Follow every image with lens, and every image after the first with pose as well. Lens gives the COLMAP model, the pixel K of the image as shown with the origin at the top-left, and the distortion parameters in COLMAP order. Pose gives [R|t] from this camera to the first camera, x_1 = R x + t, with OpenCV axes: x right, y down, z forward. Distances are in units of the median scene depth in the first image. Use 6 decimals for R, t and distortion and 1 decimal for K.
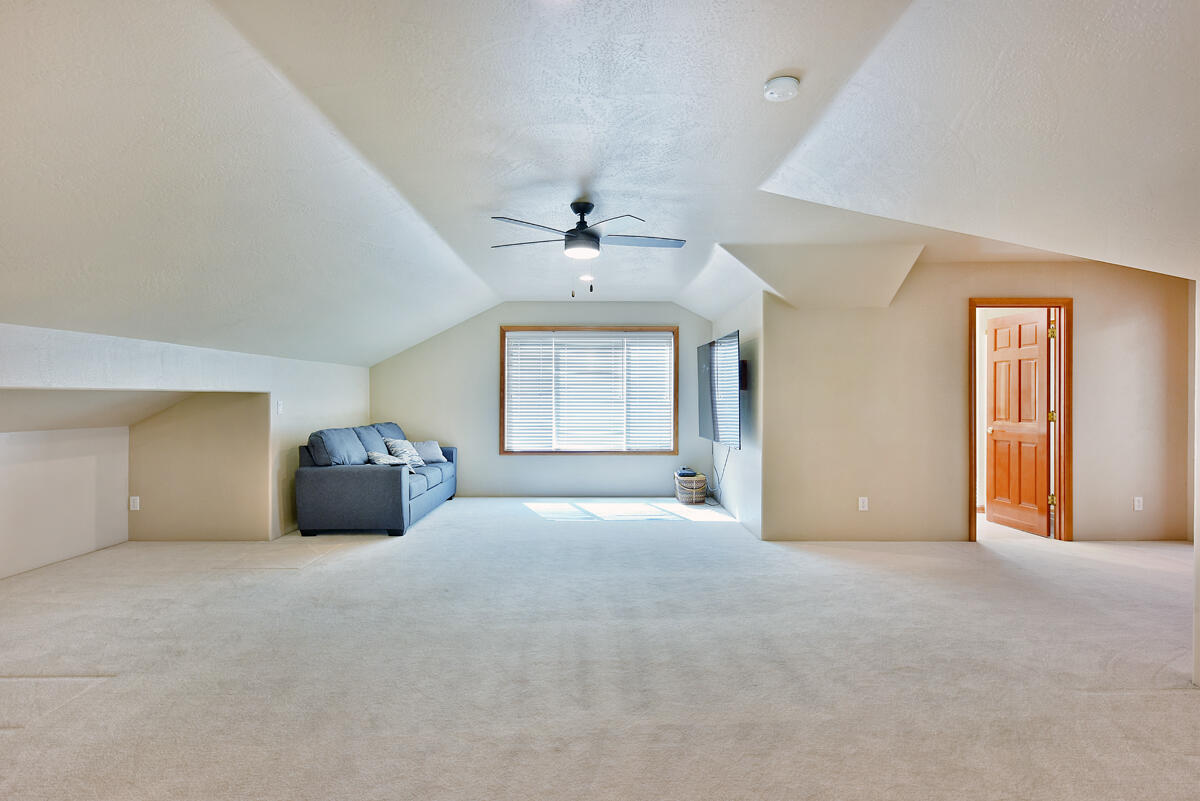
lens RADIAL K [[614.8, 0, 599.5], [0, 614.8, 400.8], [0, 0, 1]] dist [0.007376, -0.001233]
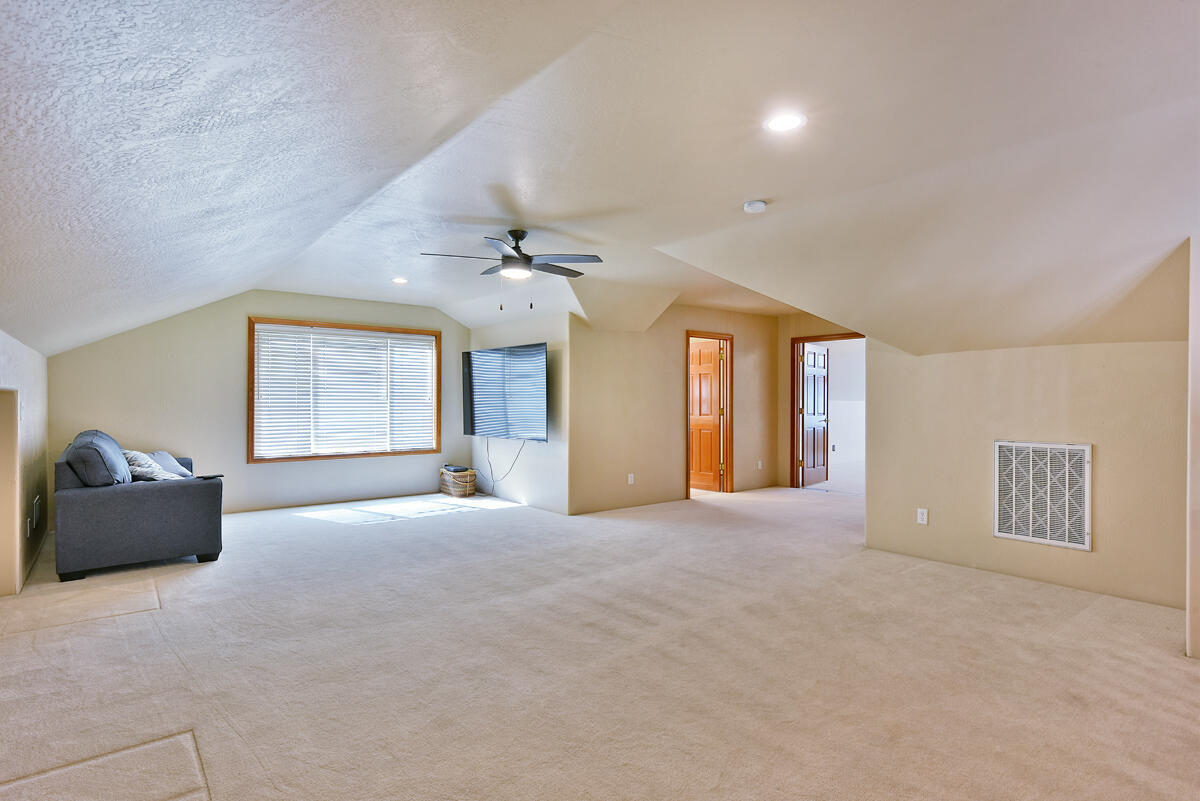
lens RADIAL K [[614.8, 0, 601.5], [0, 614.8, 400.1], [0, 0, 1]] dist [0.007376, -0.001233]
pose [[0.784233, 0.000976, 0.620466, -0.336641], [0.000264, 0.999998, -0.001906, -0.000534], [-0.620467, 0.001659, 0.784231, -0.002017]]
